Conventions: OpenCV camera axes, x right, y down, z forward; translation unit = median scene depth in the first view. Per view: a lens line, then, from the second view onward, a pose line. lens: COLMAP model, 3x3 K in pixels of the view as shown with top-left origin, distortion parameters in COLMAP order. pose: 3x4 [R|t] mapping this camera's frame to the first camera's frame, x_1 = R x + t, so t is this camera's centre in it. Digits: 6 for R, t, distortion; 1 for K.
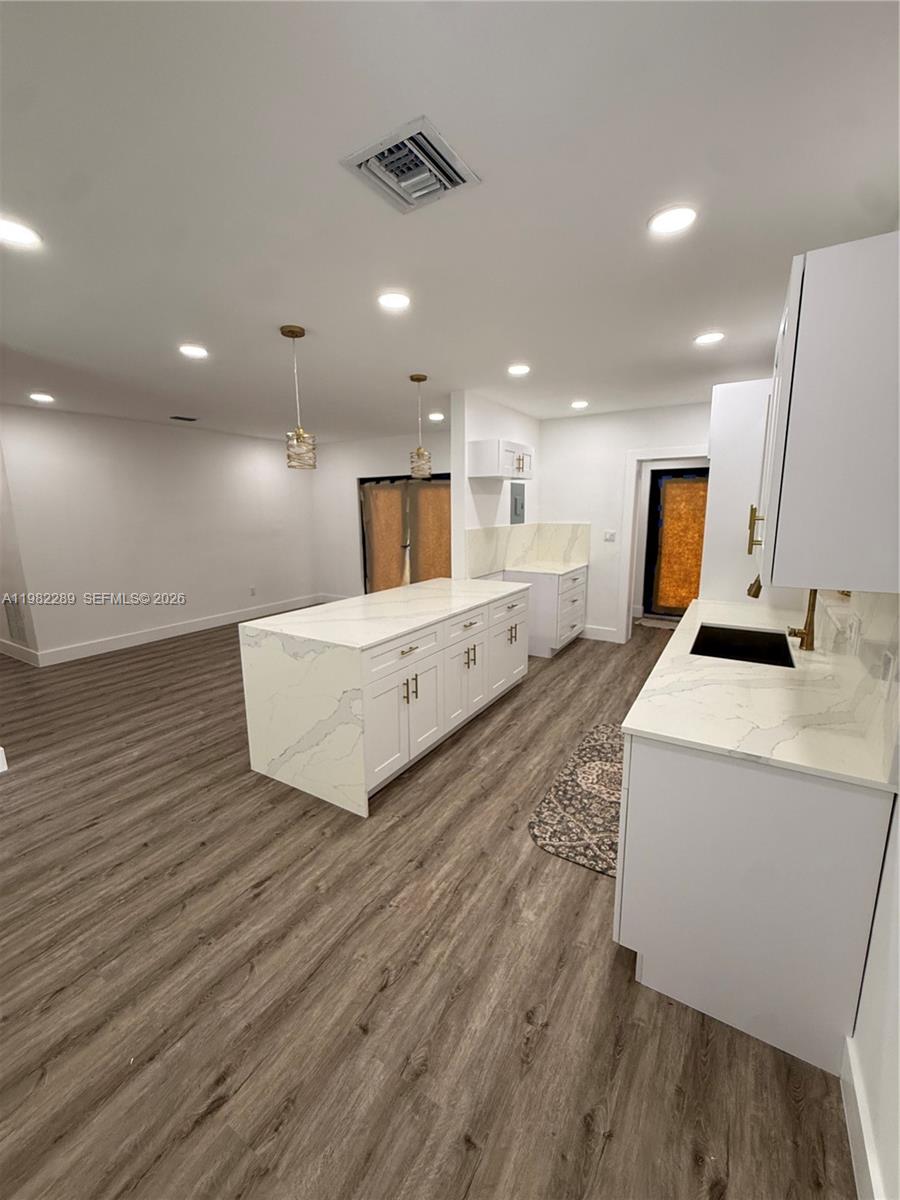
lens RADIAL K [[475.5, 0, 446.3], [0, 475.5, 600.6], [0, 0, 1]] dist [-0.001389, 0.000632]
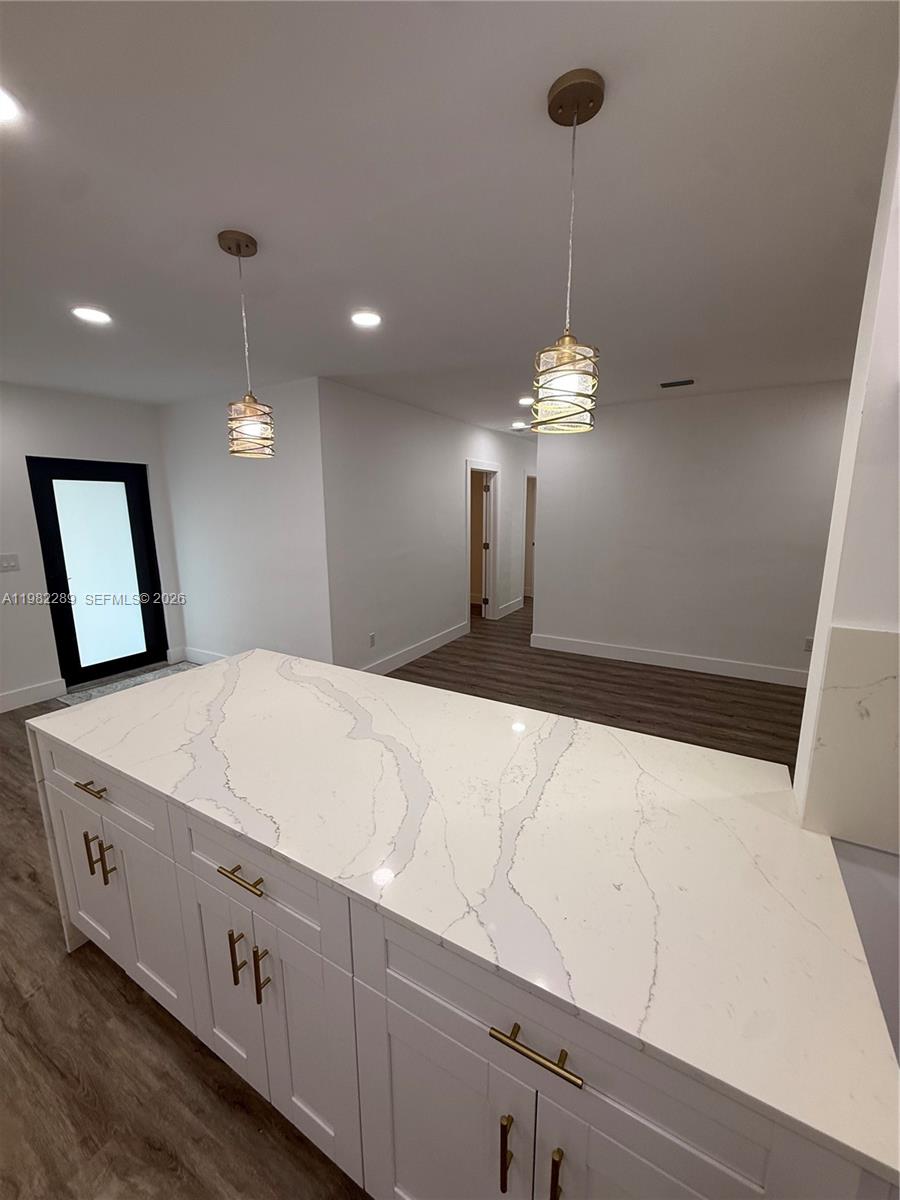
lens RADIAL K [[475.5, 0, 452.6], [0, 475.5, 598.5], [0, 0, 1]] dist [-0.001389, 0.000632]
pose [[0.037900, 0.202061, -0.978639, 0.412970], [-0.190308, 0.962878, 0.191437, -0.279049], [0.980993, 0.178988, 0.074947, 1.314651]]
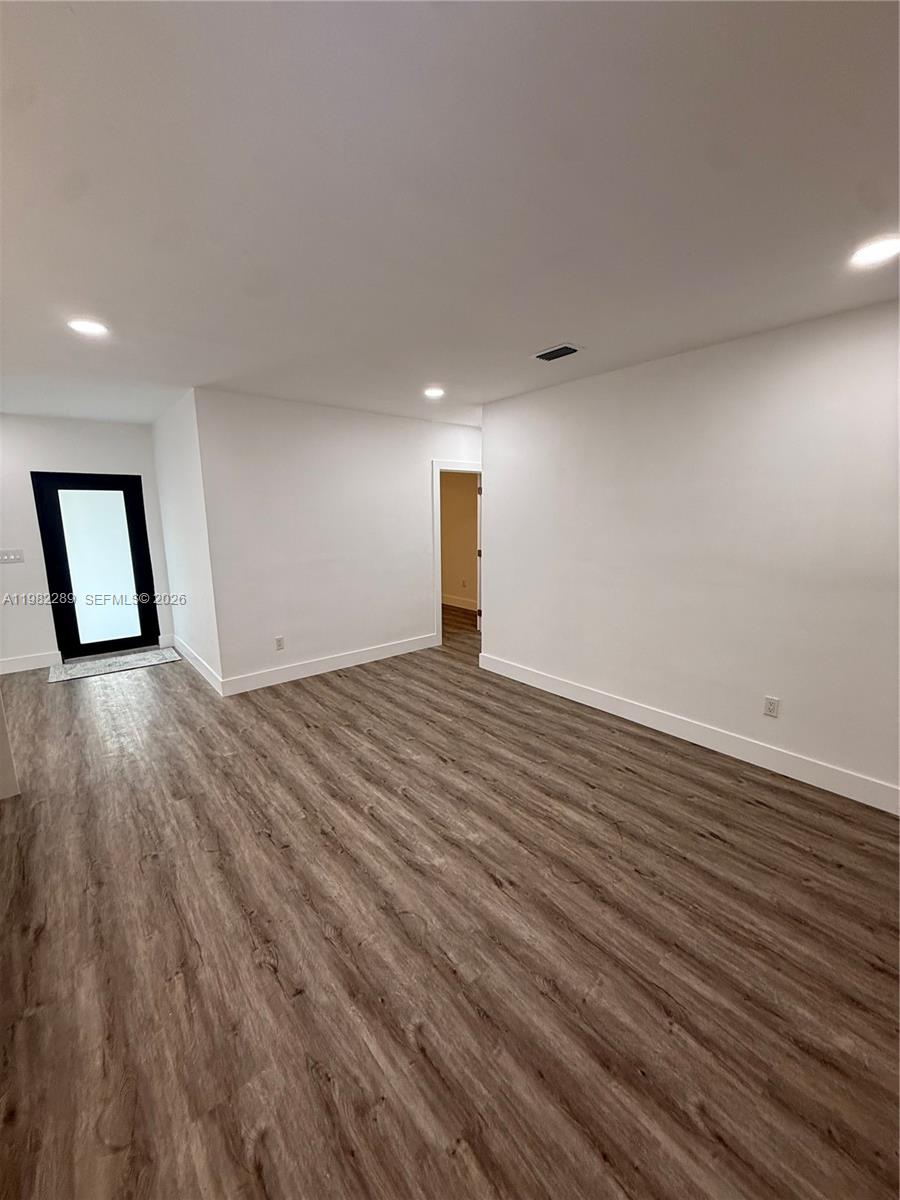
lens RADIAL K [[475.5, 0, 454.1], [0, 475.5, 603.2], [0, 0, 1]] dist [-0.001389, 0.000632]
pose [[-0.308084, 0.195033, -0.931153, 0.145417], [-0.174158, 0.950659, 0.256741, -0.441885], [0.935283, 0.241266, -0.258916, 2.174307]]
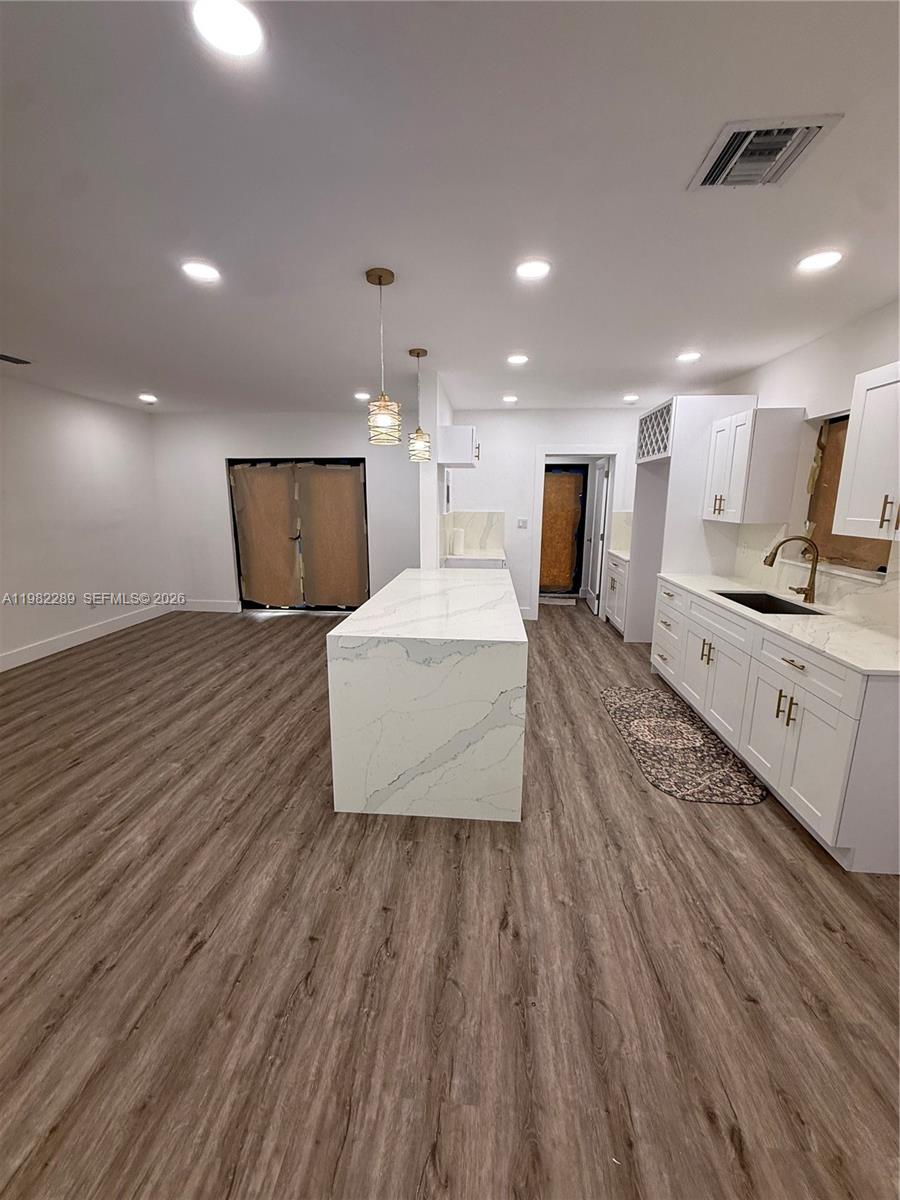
lens RADIAL K [[475.5, 0, 444.6], [0, 475.5, 598.6], [0, 0, 1]] dist [-0.001389, 0.000632]
pose [[0.893569, -0.080996, 0.441559, -0.631705], [0.074655, 0.996704, 0.031749, -0.022594], [-0.442675, 0.004595, 0.896670, 0.205403]]
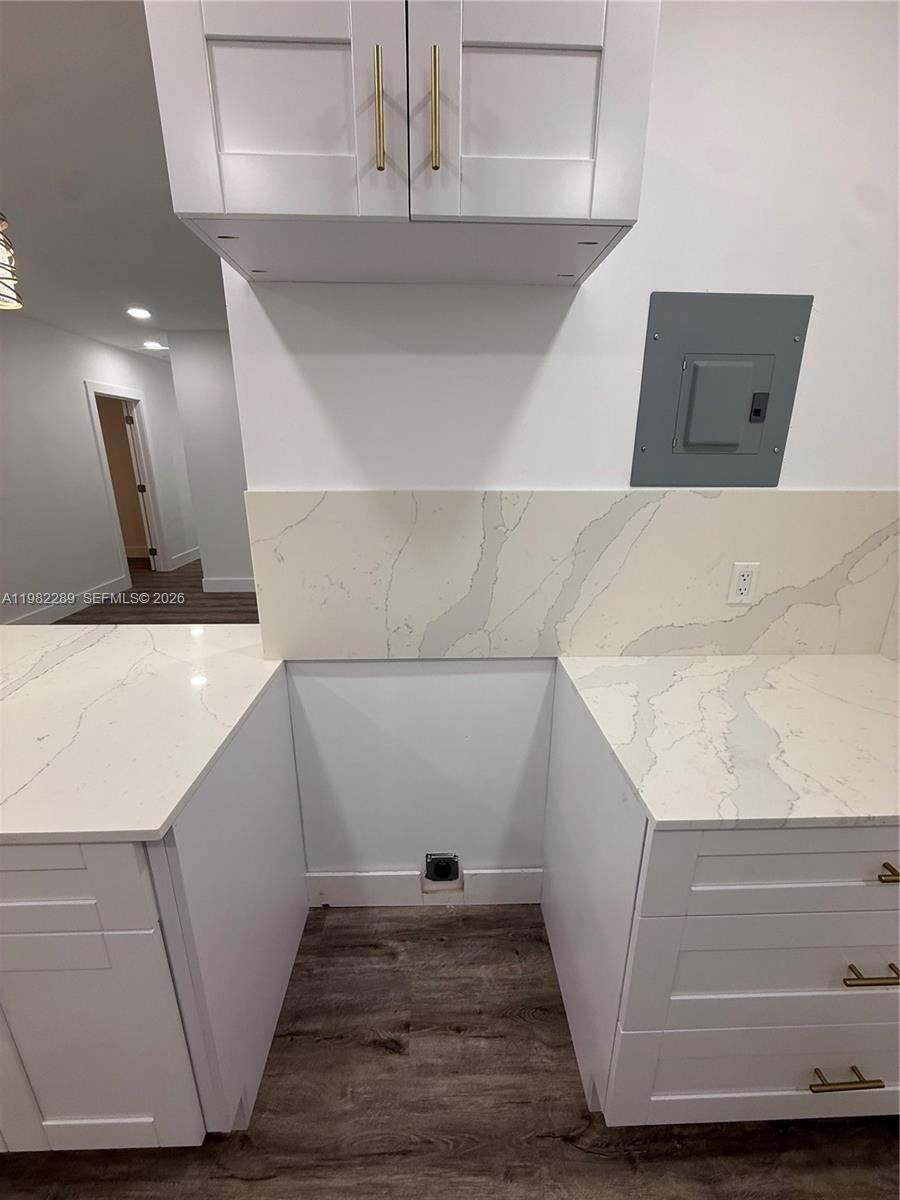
lens RADIAL K [[475.5, 0, 452.8], [0, 475.5, 597.1], [0, 0, 1]] dist [-0.001389, 0.000632]
pose [[0.555932, 0.249255, -0.792976, 0.569100], [-0.168905, 0.967954, 0.185841, -0.264242], [0.813886, 0.030622, 0.580217, 1.539899]]
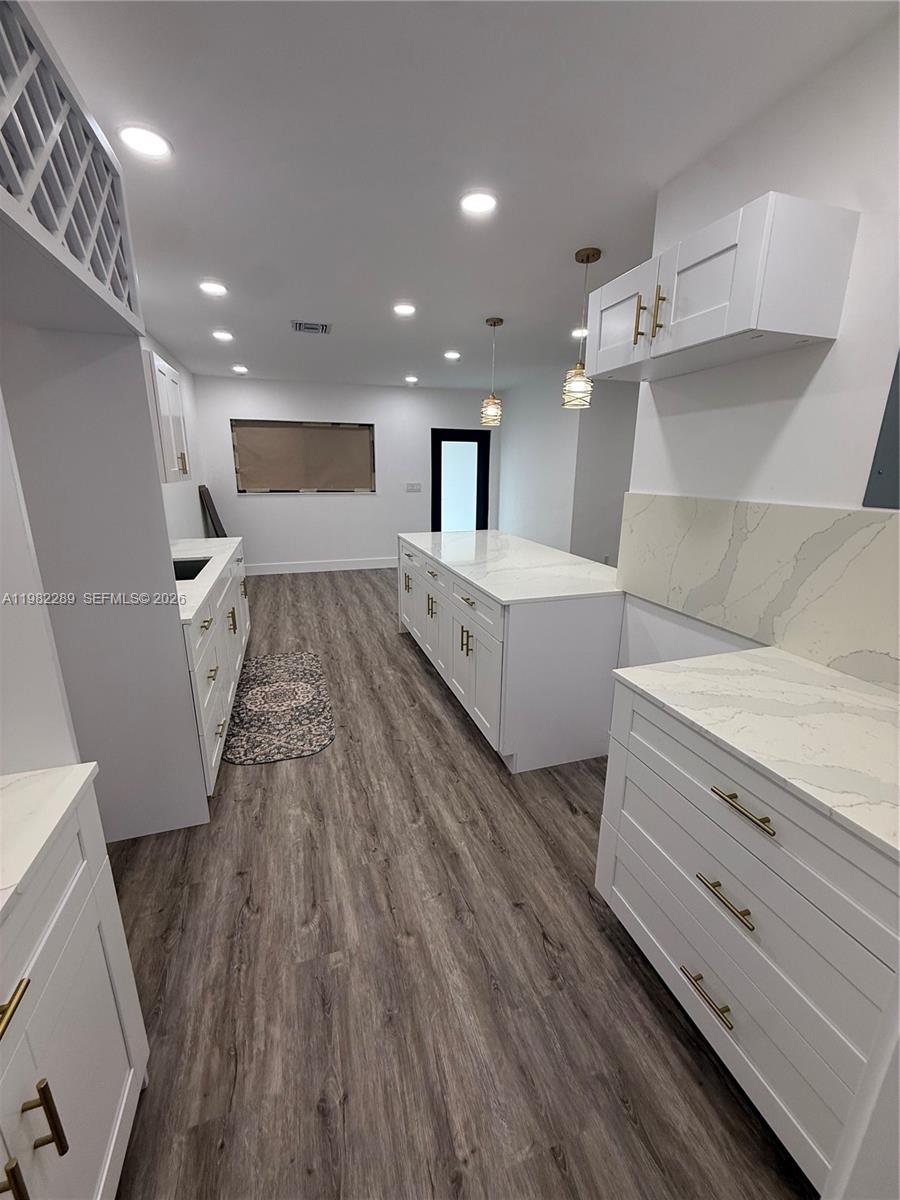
lens RADIAL K [[475.5, 0, 450.6], [0, 475.5, 597.1], [0, 0, 1]] dist [-0.001389, 0.000632]
pose [[-0.638778, 0.209469, -0.740328, 0.925374], [-0.148884, 0.910386, 0.386046, -0.351865], [0.754849, 0.356820, -0.550347, 1.923975]]
